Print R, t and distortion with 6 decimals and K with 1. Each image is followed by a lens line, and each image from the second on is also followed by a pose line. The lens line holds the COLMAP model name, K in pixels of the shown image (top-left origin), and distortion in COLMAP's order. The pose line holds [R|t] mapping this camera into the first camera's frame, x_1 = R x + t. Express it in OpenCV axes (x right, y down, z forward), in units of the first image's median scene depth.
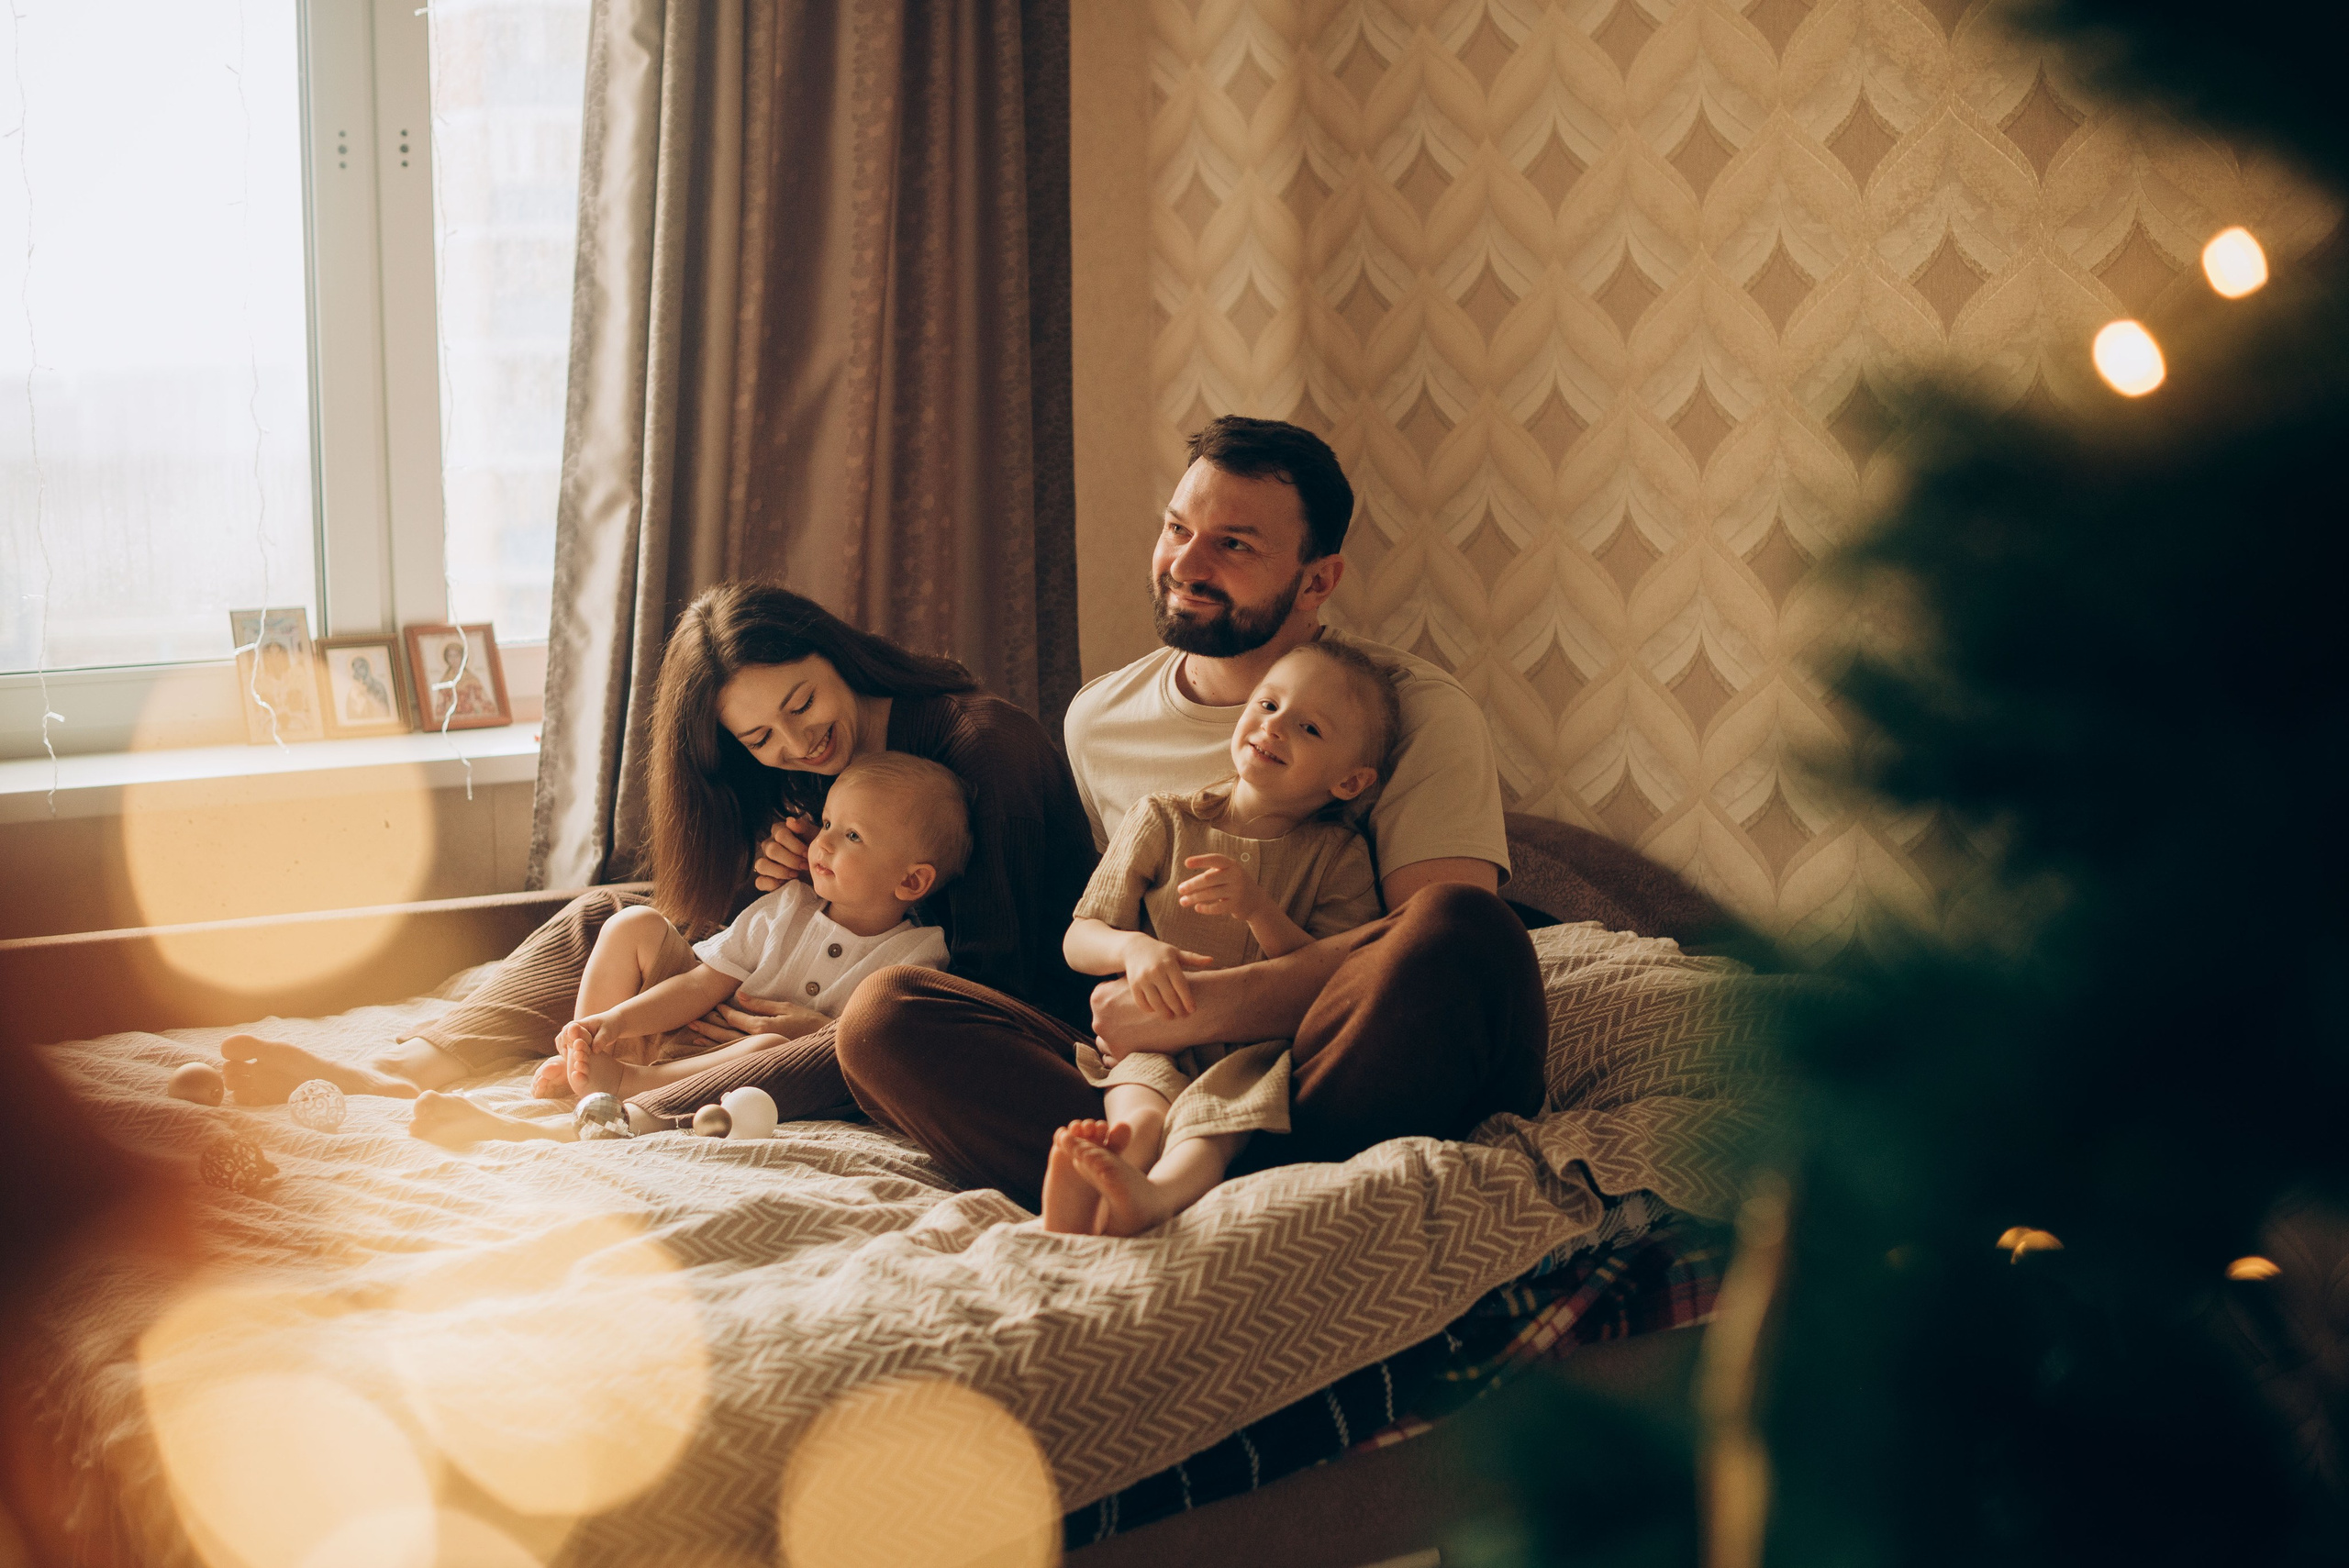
lens RADIAL K [[3485.8, 0, 1113.7], [0, 3485.8, 786.5], [0, 0, 1]] dist [-0.101063, 0.082777]
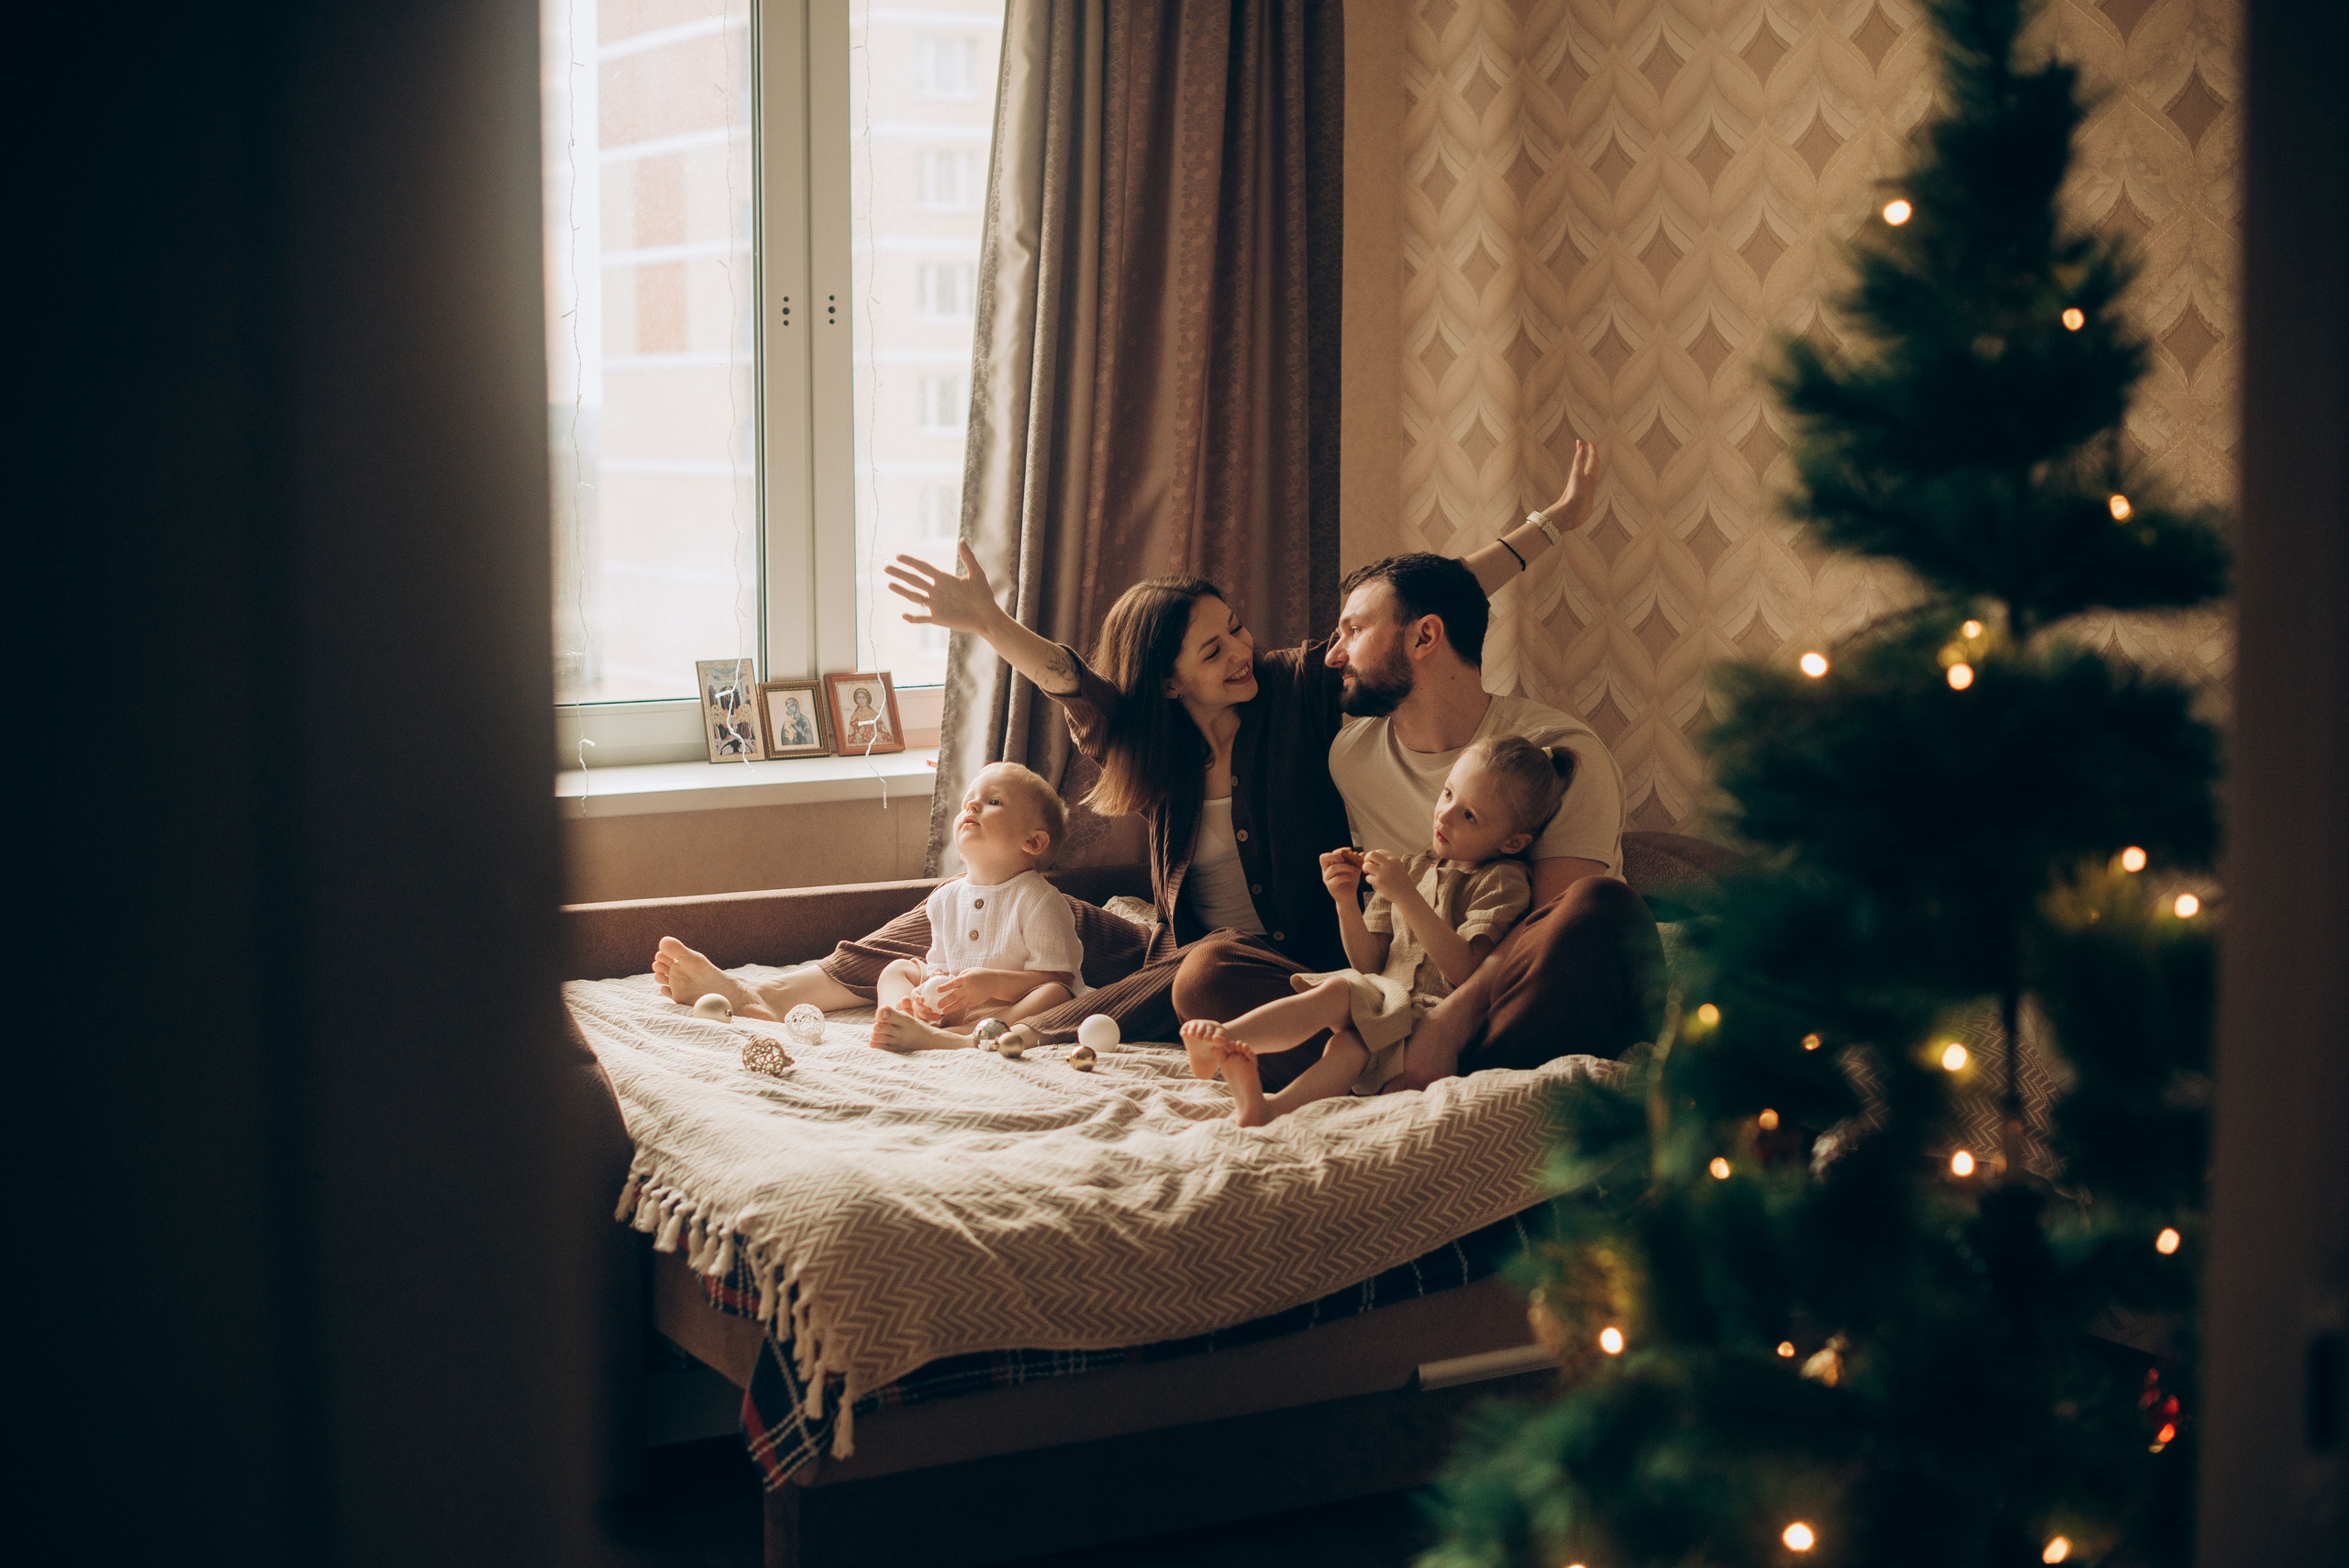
lens RADIAL K [[3485.8, 0, 1113.7], [0, 3485.8, 786.5], [0, 0, 1]] dist [-0.101063, 0.082777]
pose [[0.997824, 0.018615, -0.063258, -0.012646], [-0.018668, 0.999826, -0.000240, -0.005953], [0.063242, 0.001420, 0.997997, -0.324438]]
